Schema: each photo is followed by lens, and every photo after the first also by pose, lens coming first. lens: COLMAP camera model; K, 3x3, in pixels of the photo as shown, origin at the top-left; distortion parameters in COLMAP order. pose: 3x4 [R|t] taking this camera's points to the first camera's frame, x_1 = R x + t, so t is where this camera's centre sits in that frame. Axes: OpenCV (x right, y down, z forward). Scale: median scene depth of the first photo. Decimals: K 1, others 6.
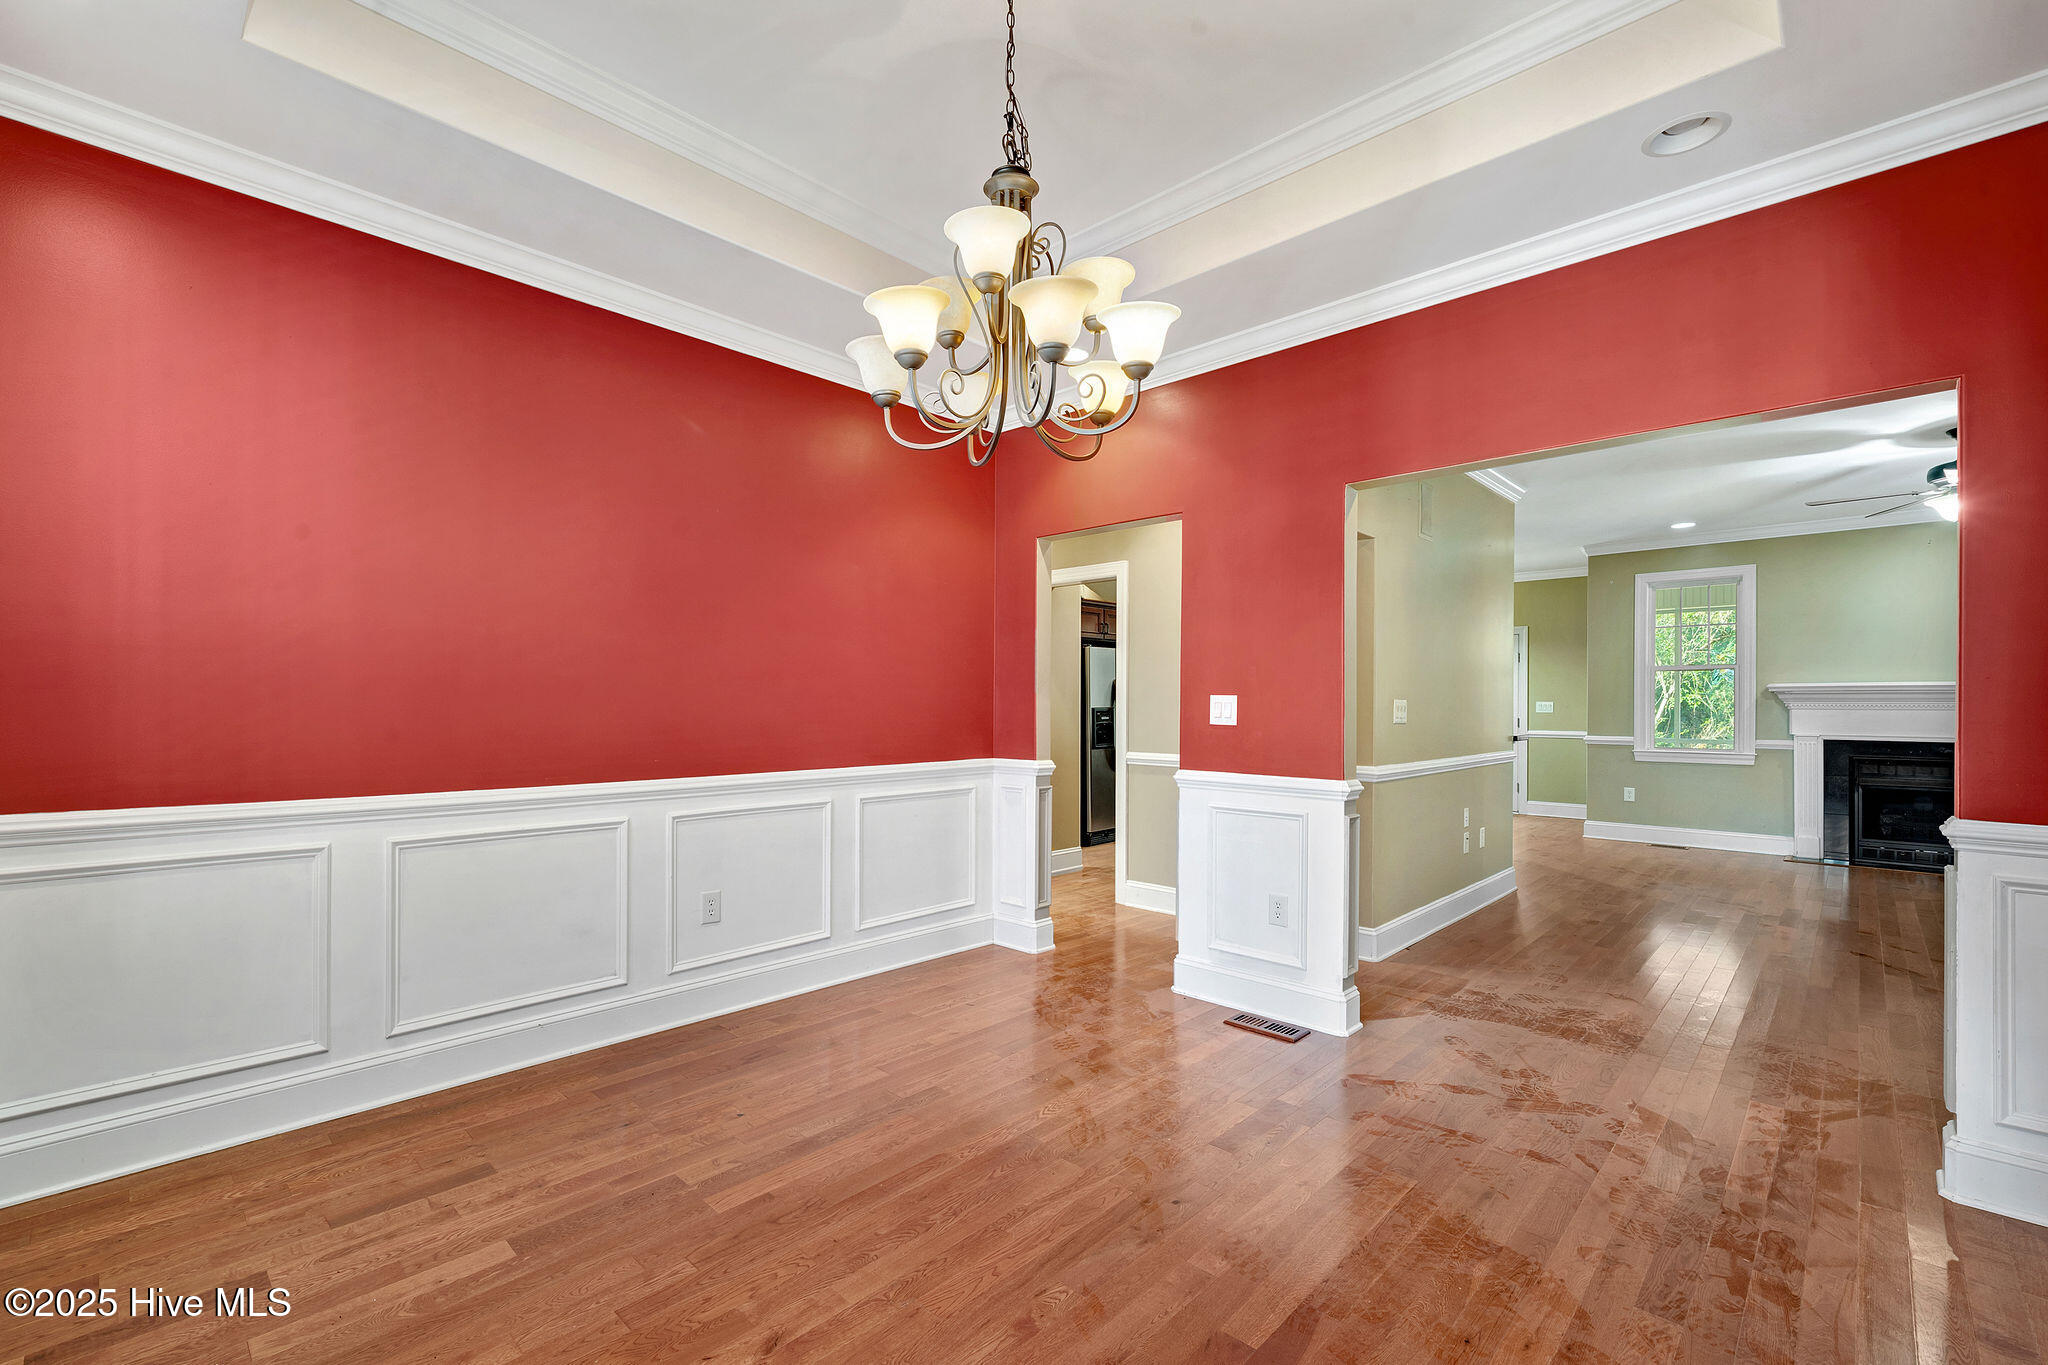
lens RADIAL K [[894.9, 0, 1016.1], [0, 894.9, 693.3], [0, 0, 1]] dist [-0.001766, -0.000125]
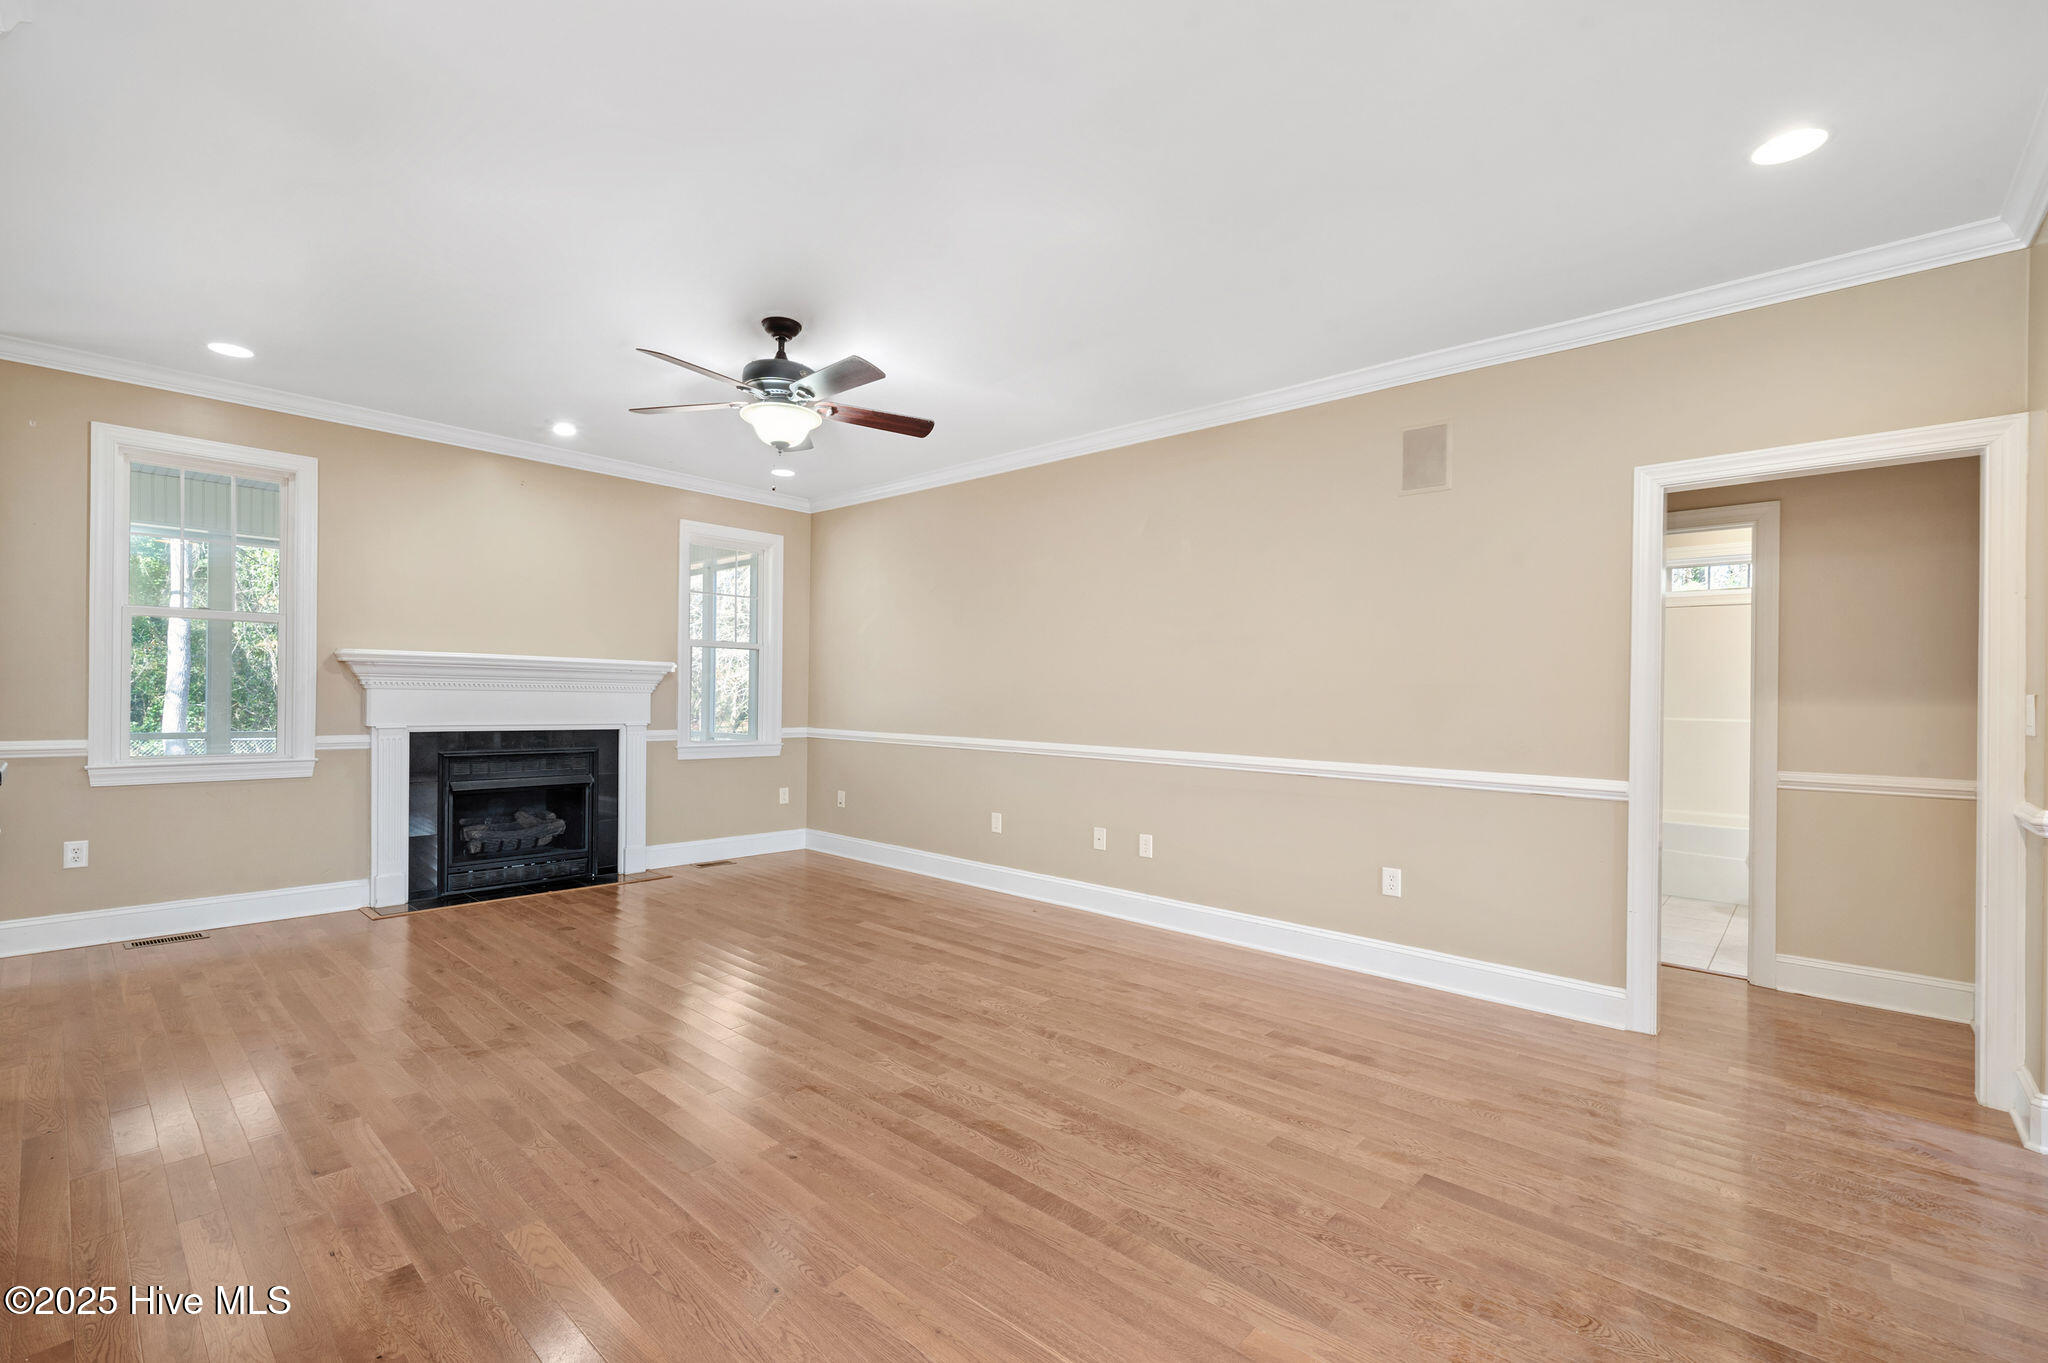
lens RADIAL K [[894.9, 0, 1029.5], [0, 894.9, 707.5], [0, 0, 1]] dist [-0.001766, -0.000125]
pose [[-0.026582, -0.006581, 0.999625, 0.184963], [-0.016753, 0.999841, 0.006137, 0.019815], [-0.999506, -0.016584, -0.026688, 0.521890]]
